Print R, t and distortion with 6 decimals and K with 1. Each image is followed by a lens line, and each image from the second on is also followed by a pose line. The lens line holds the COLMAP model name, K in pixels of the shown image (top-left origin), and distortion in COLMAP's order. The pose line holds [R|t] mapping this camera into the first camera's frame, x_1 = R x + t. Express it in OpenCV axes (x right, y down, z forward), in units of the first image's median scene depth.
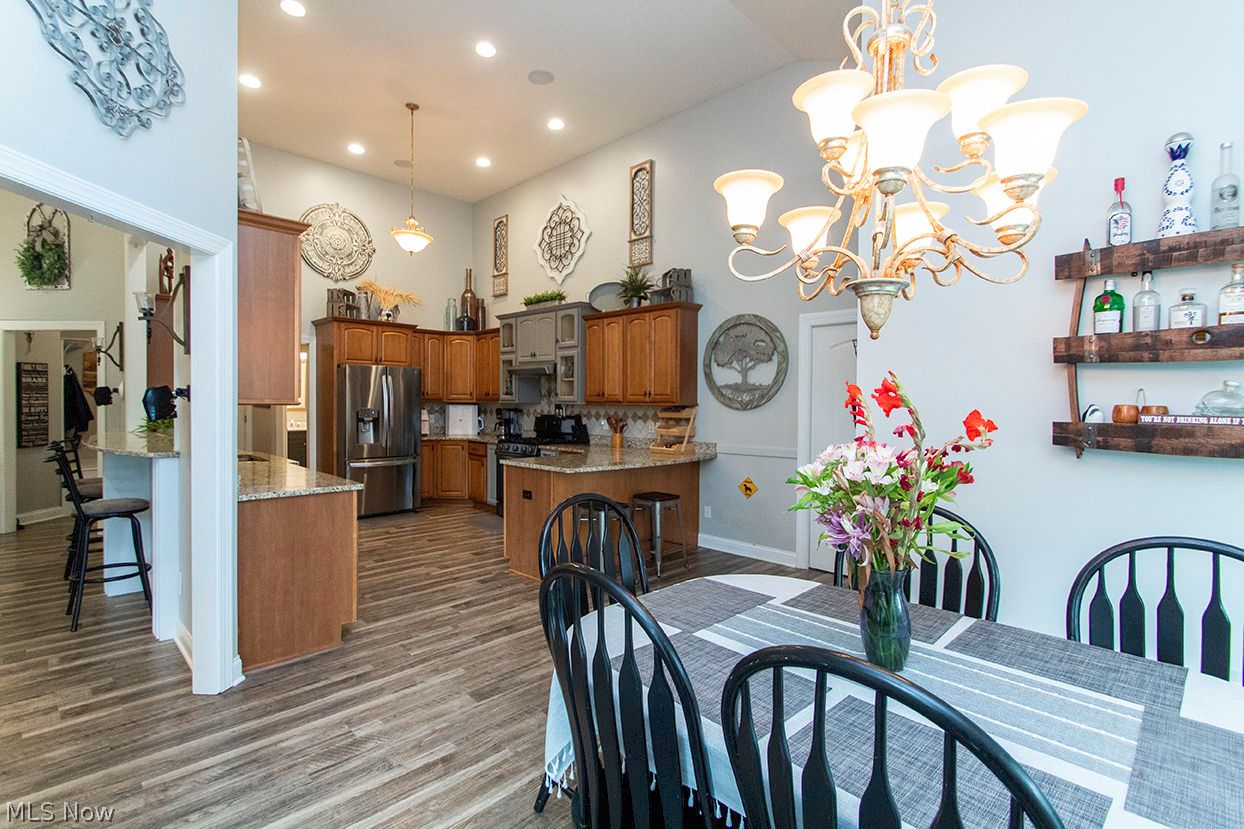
lens RADIAL K [[588.1, 0, 623.0], [0, 588.1, 406.4], [0, 0, 1]] dist [0.000052, 0.000035]
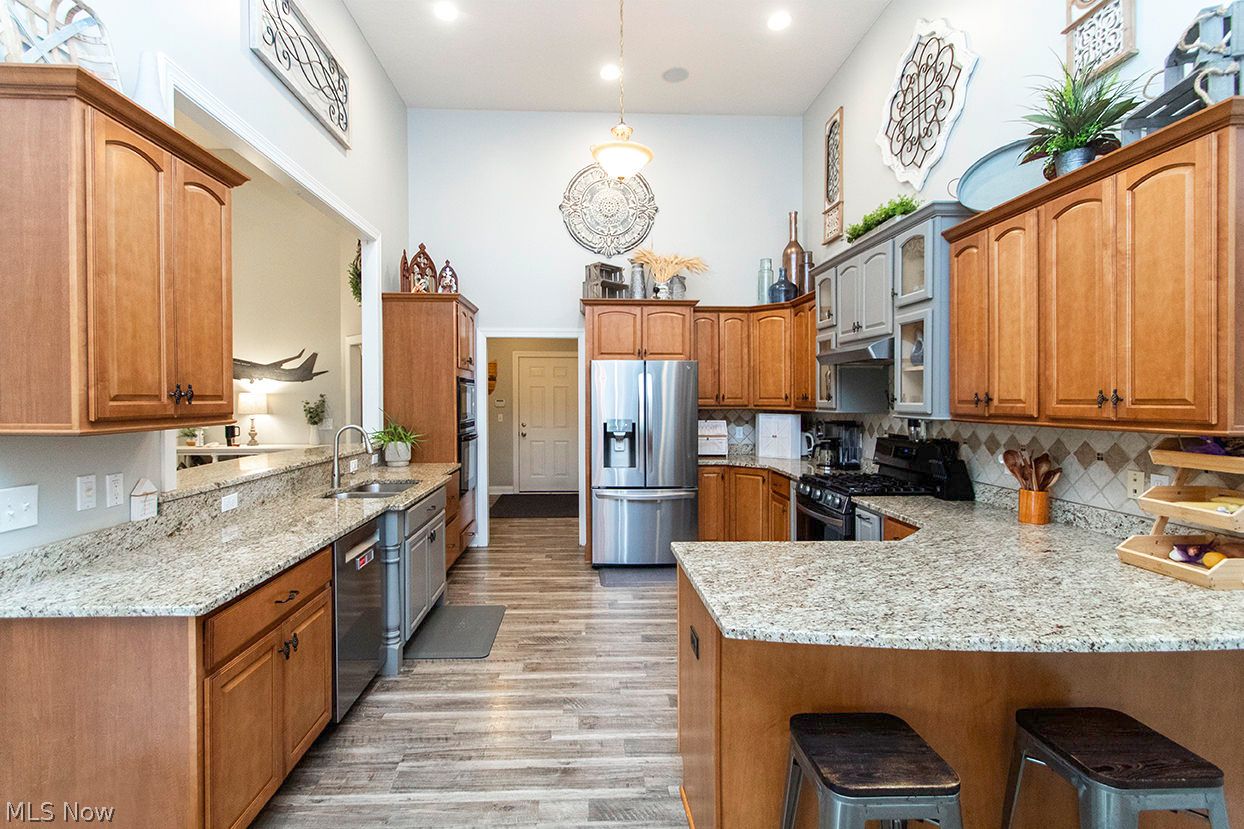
lens RADIAL K [[595.8, 0, 593.7], [0, 595.8, 403.7], [0, 0, 1]] dist [-0.003266, -0.000396]
pose [[0.719303, -0.000948, -0.694696, 0.056143], [-0.001113, 0.999996, -0.002517, -0.014224], [0.694696, 0.002583, 0.719299, 0.427979]]
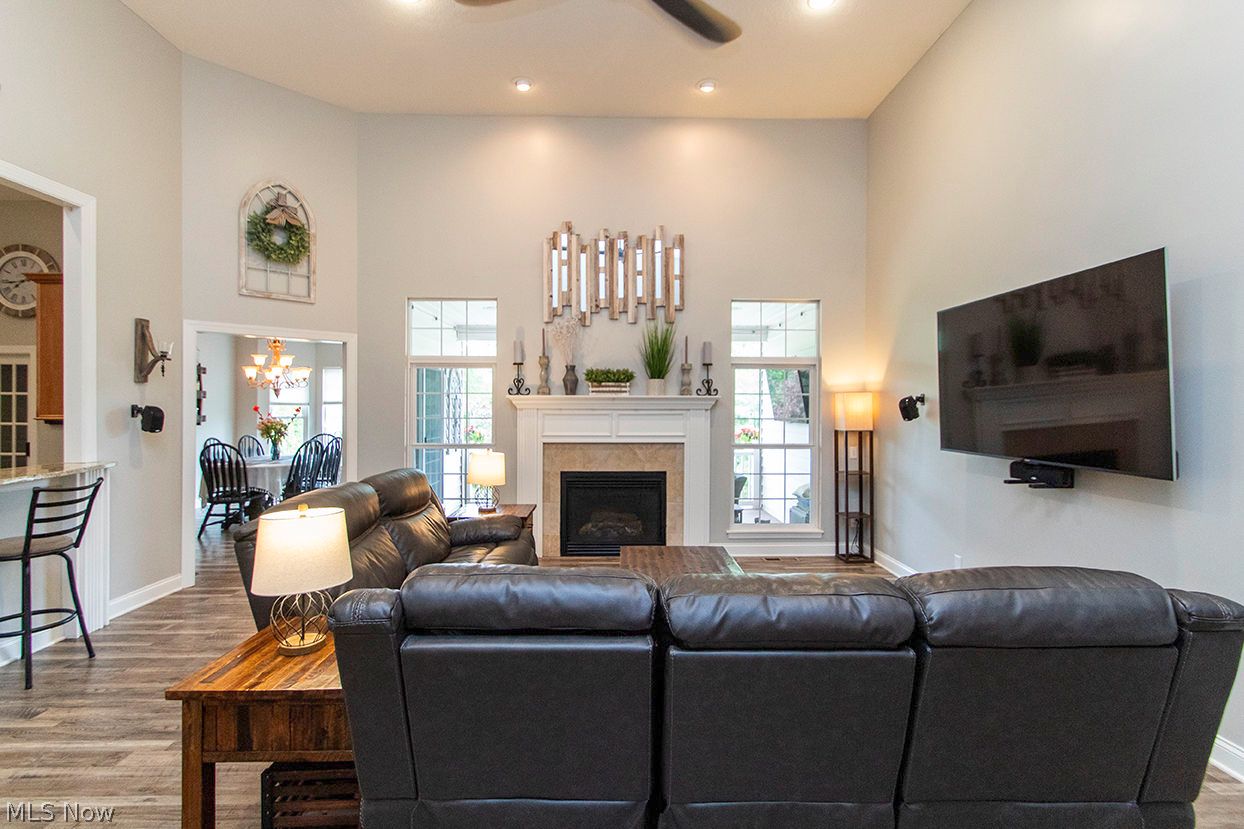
lens RADIAL K [[568.5, 0, 590.2], [0, 568.5, 417.4], [0, 0, 1]] dist [0.000868, -0.000127]
pose [[-0.690576, -0.022075, 0.722922, -1.070951], [0.003701, 0.999413, 0.034053, -0.021117], [-0.723250, 0.026192, -0.690089, 0.512889]]
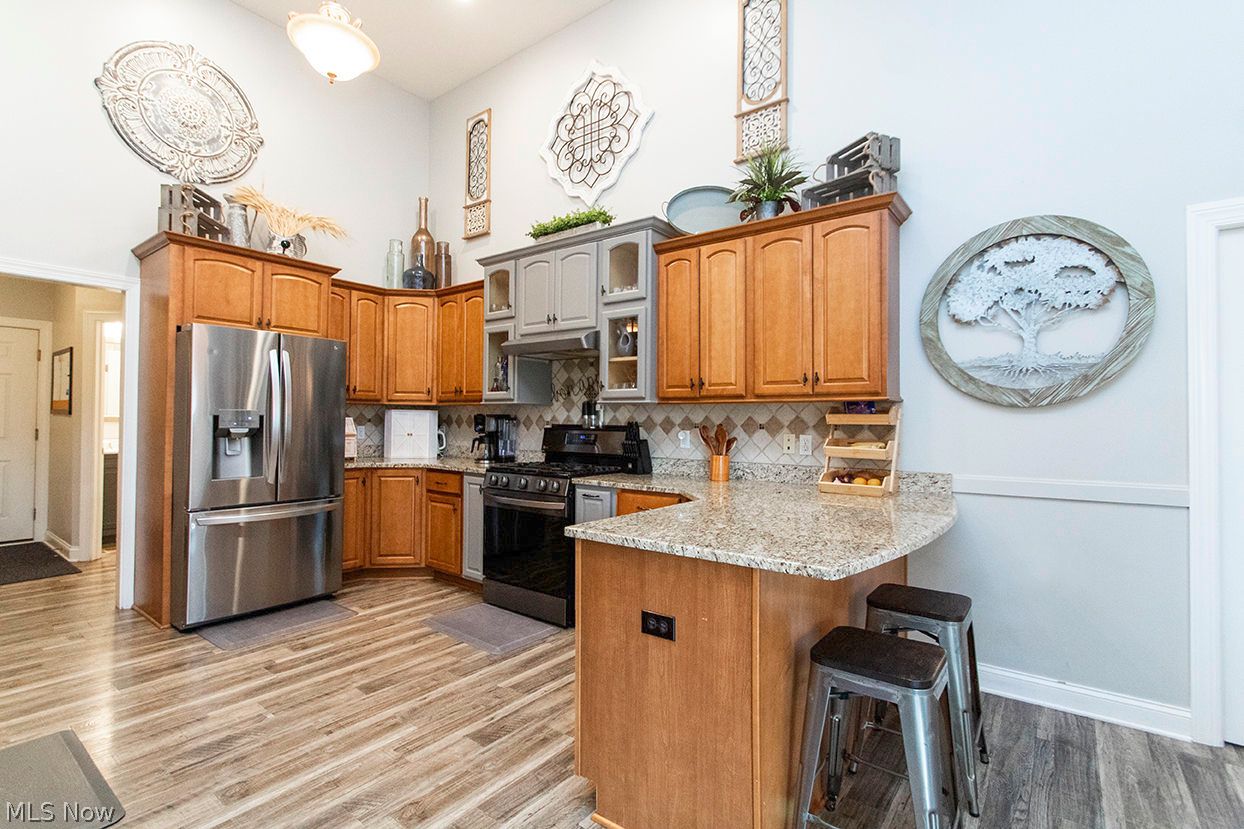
lens RADIAL K [[588.1, 0, 623.0], [0, 588.1, 406.4], [0, 0, 1]] dist [0.000052, 0.000035]
pose [[0.991883, 0.002913, 0.127123, -0.155538], [0.001094, 0.999505, -0.031444, 0.015586], [-0.127151, 0.031328, 0.991388, 0.422227]]
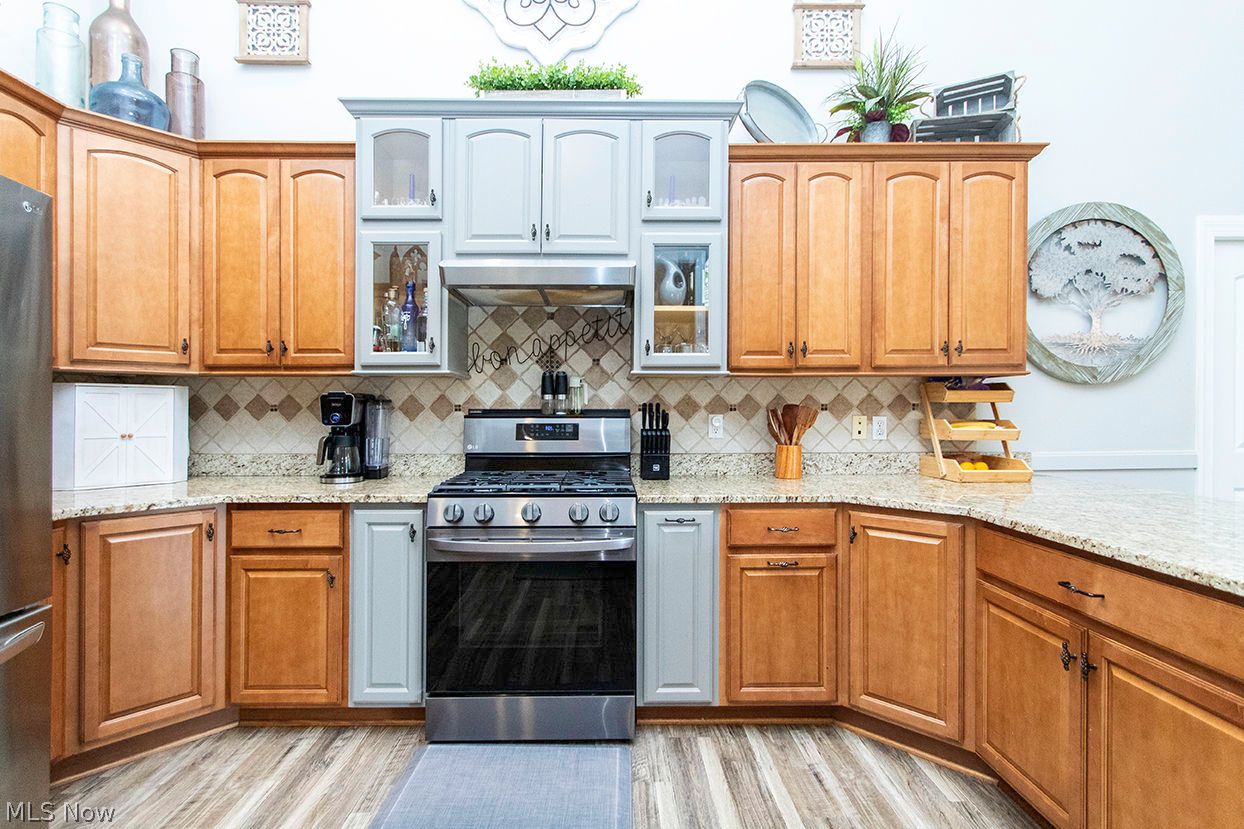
lens RADIAL K [[588.1, 0, 623.0], [0, 588.1, 406.4], [0, 0, 1]] dist [0.000052, 0.000035]
pose [[0.698899, -0.010622, 0.715142, -0.361624], [0.016030, 0.999871, -0.000814, 0.014633], [-0.715041, 0.012033, 0.698979, 0.722642]]
